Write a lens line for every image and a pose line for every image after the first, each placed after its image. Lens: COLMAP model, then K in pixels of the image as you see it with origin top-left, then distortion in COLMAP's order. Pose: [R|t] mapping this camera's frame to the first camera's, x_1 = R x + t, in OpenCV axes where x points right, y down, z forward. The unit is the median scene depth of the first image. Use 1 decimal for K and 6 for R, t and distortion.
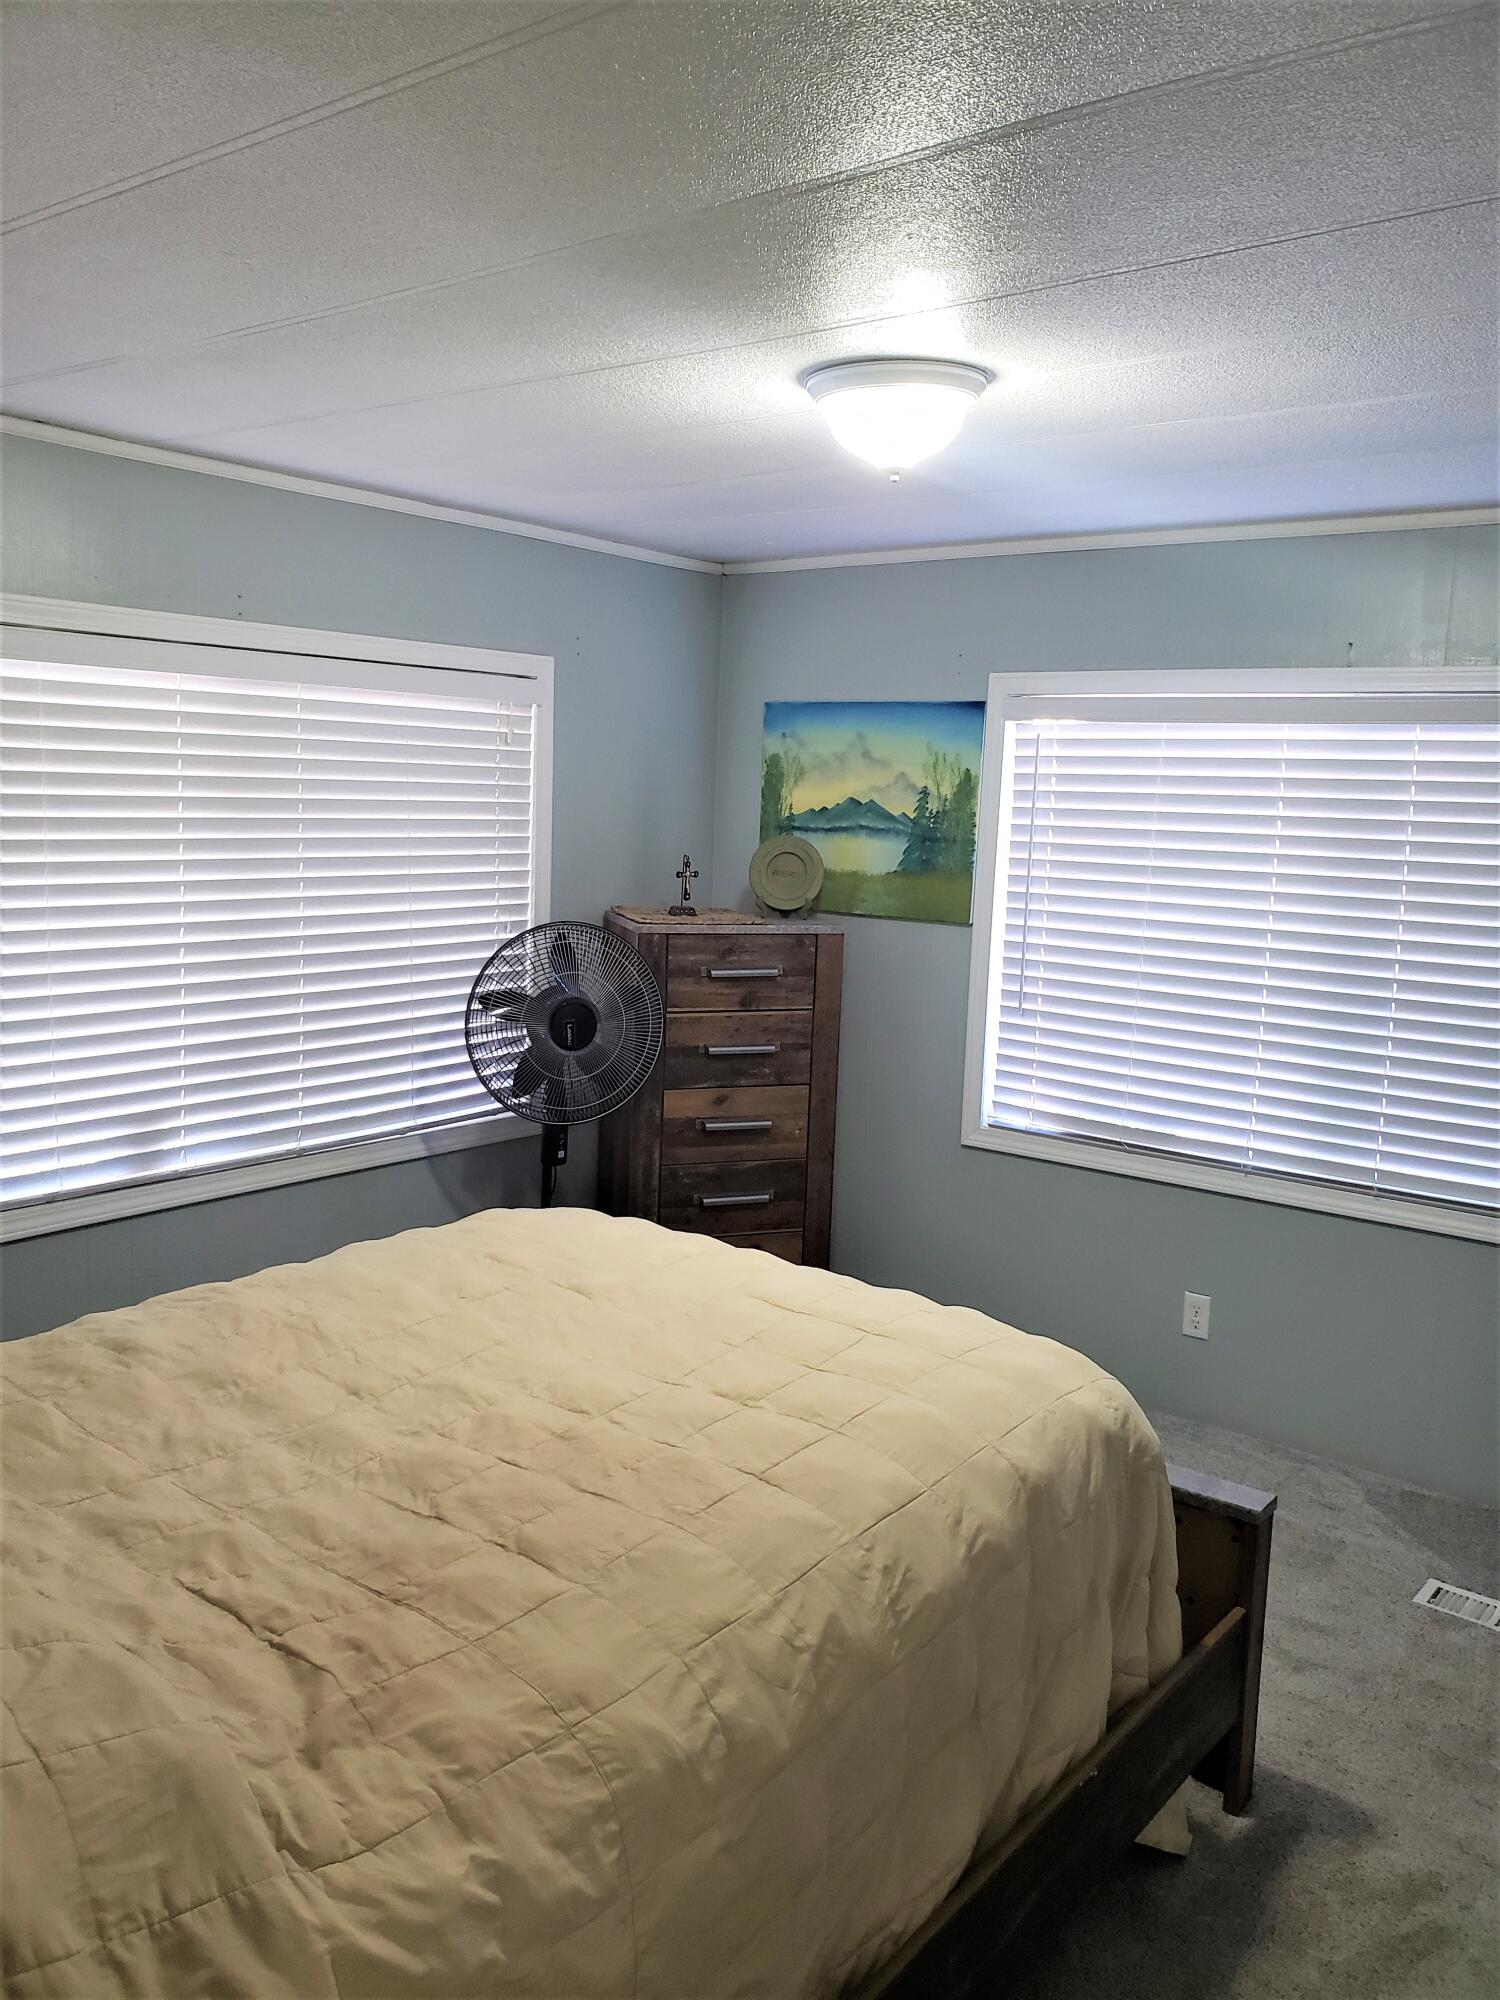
lens RADIAL K [[1587.4, 0, 744.0], [0, 1587.4, 1010.2], [0, 0, 1]] dist [-0.018834, -0.005757]
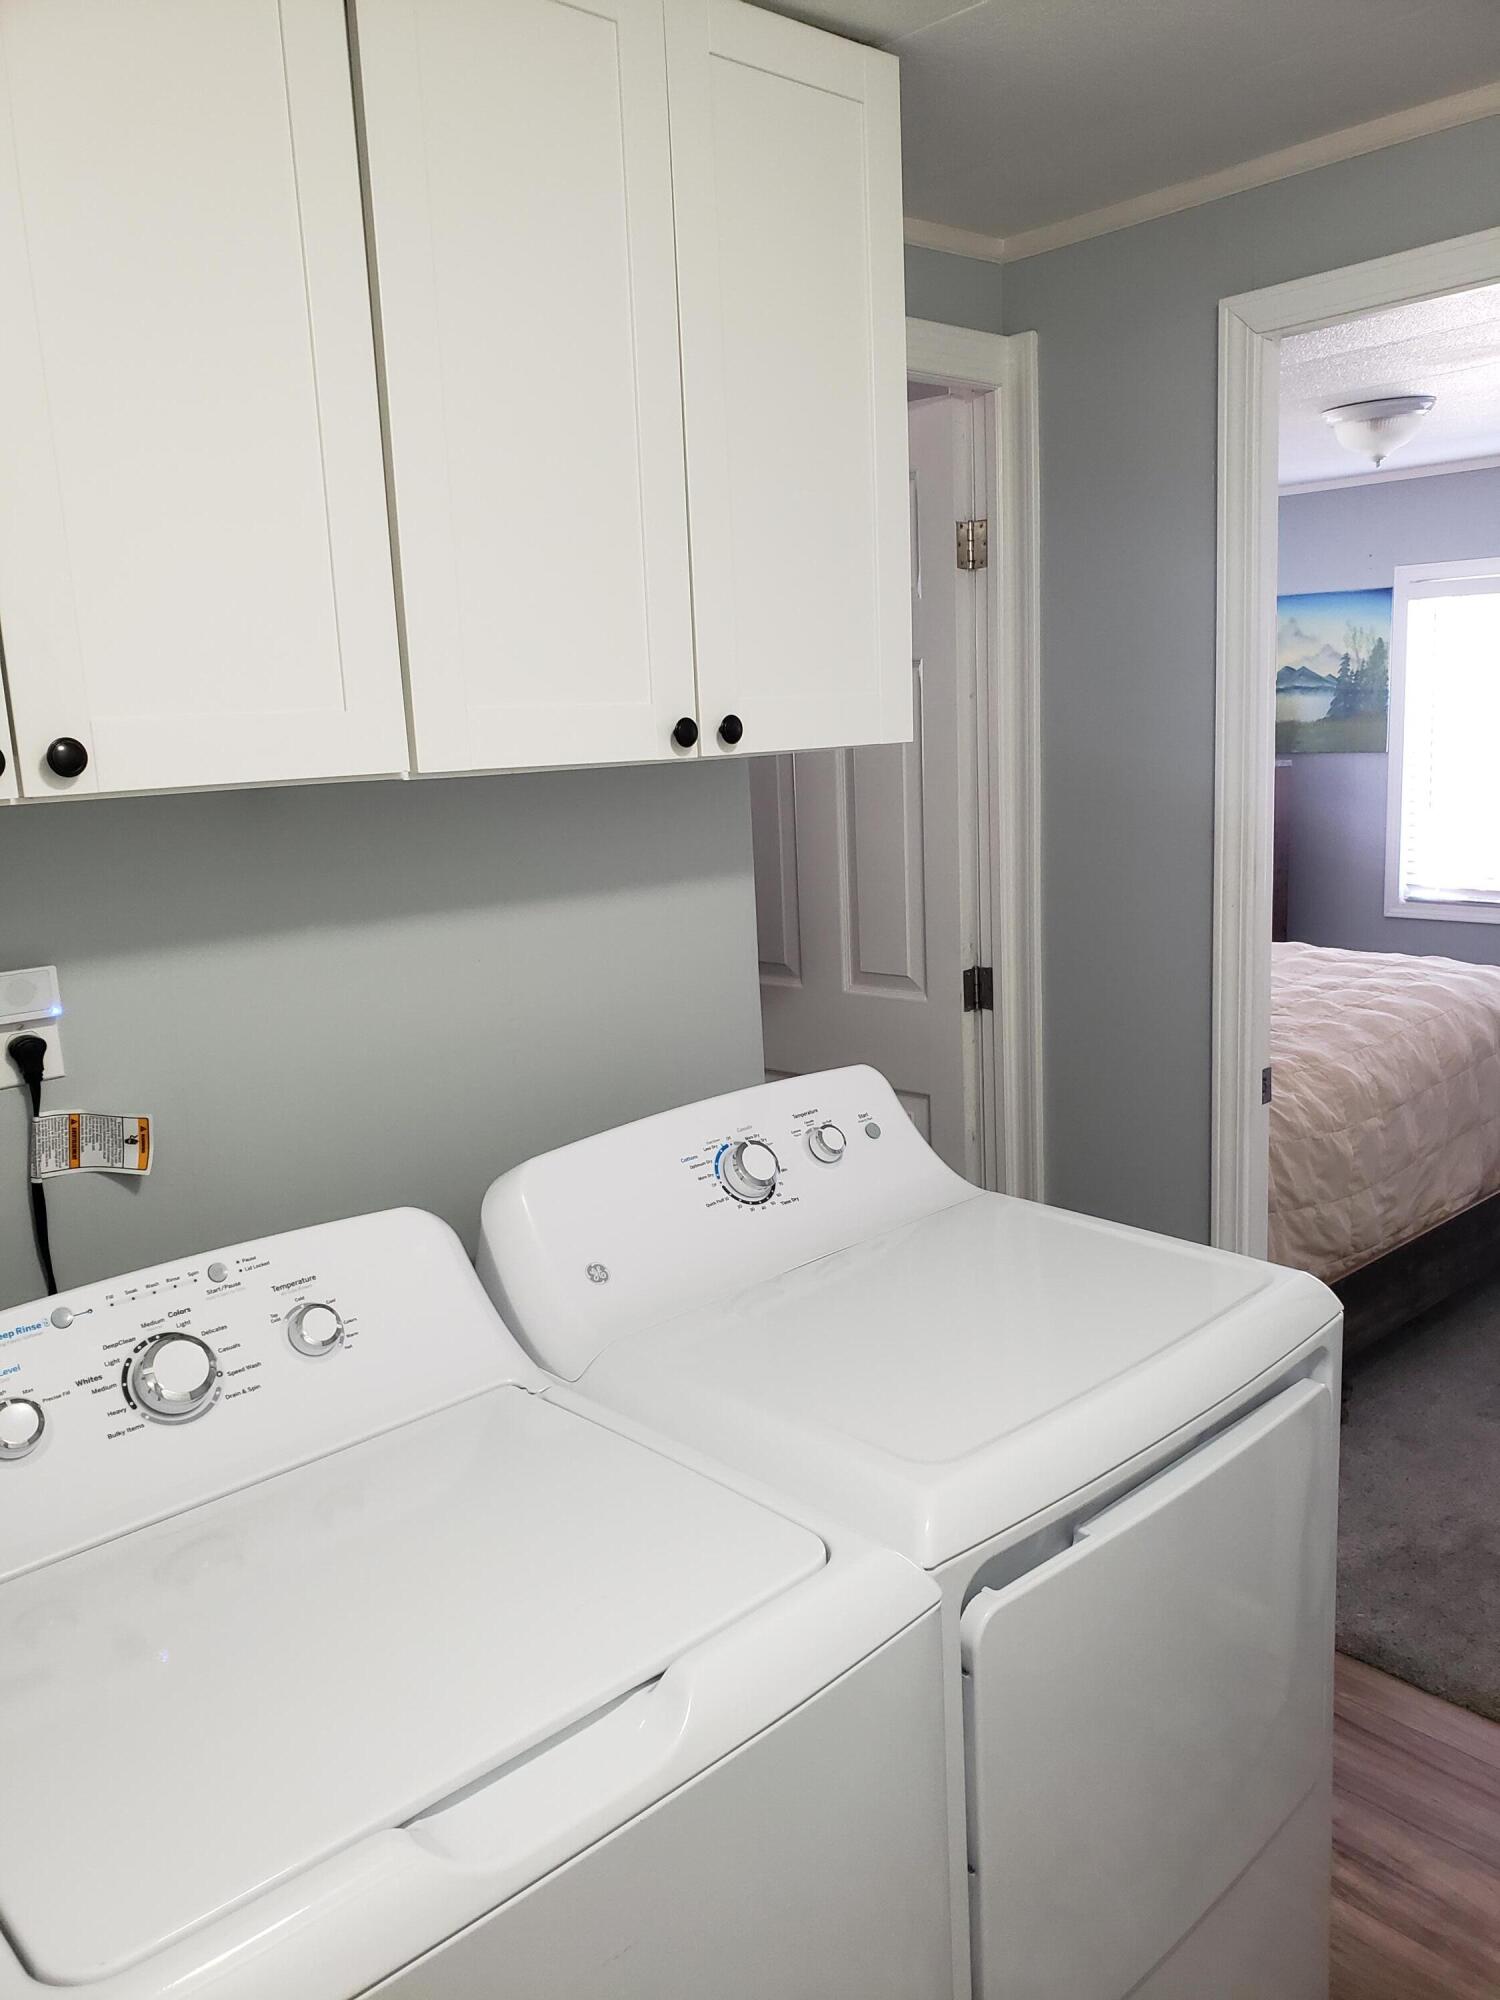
lens RADIAL K [[1587.4, 0, 754.6], [0, 1587.4, 983.6], [0, 0, 1]] dist [-0.018834, -0.005757]
pose [[0.982120, -0.046726, -0.182364, -0.150738], [0.054705, 0.997742, 0.038971, 0.061175], [0.180131, -0.048250, 0.982458, -0.440204]]
